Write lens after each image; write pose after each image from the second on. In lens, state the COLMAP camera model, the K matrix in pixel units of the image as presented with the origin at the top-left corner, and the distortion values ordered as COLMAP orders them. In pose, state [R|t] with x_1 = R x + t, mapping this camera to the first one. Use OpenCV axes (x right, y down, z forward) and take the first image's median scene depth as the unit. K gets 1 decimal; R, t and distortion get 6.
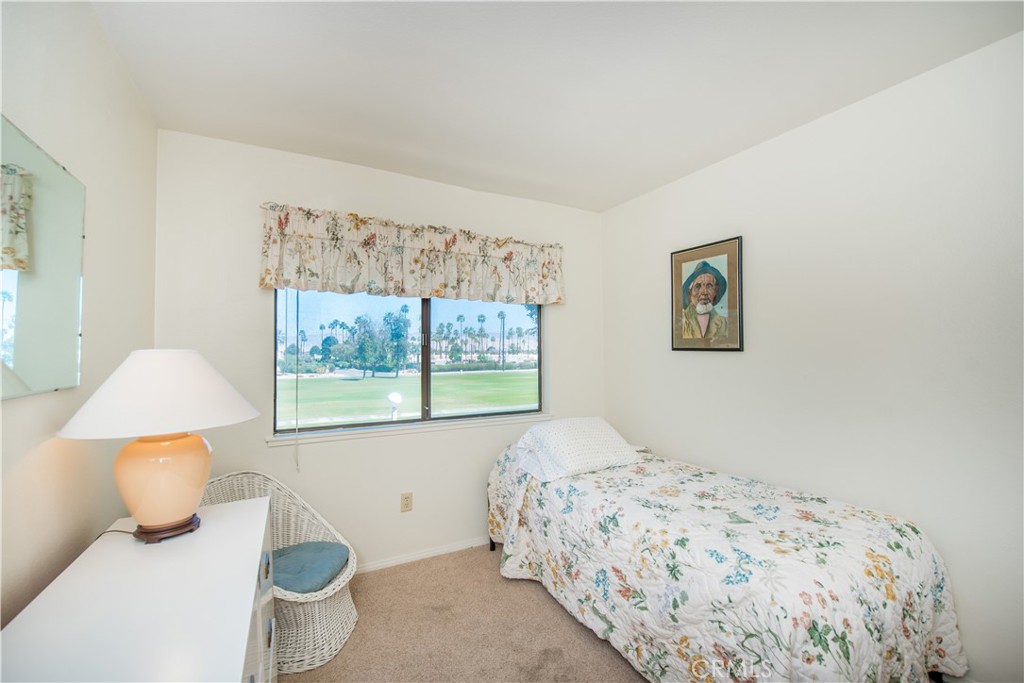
lens RADIAL K [[414.4, 0, 514.4], [0, 414.4, 343.7], [0, 0, 1]] dist [-0.020477, -0.000756]
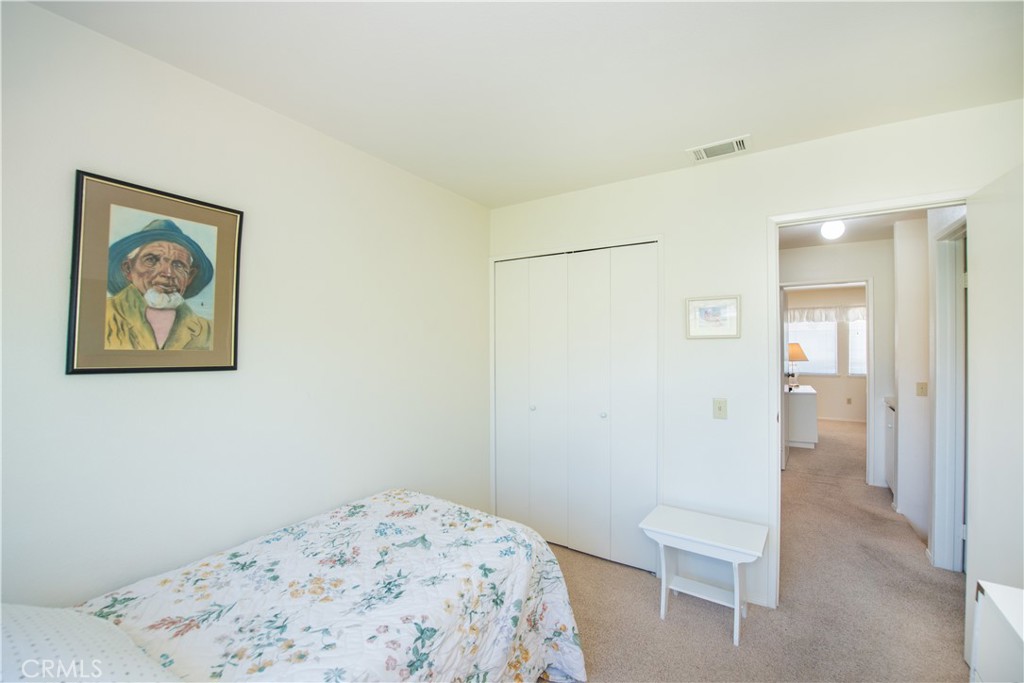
lens RADIAL K [[414.4, 0, 516.2], [0, 414.4, 340.7], [0, 0, 1]] dist [-0.020477, -0.000756]
pose [[-0.473789, 0.017522, 0.880464, -0.298568], [-0.018786, 0.999373, -0.029997, -0.019776], [-0.880438, -0.030753, -0.473163, 0.853845]]
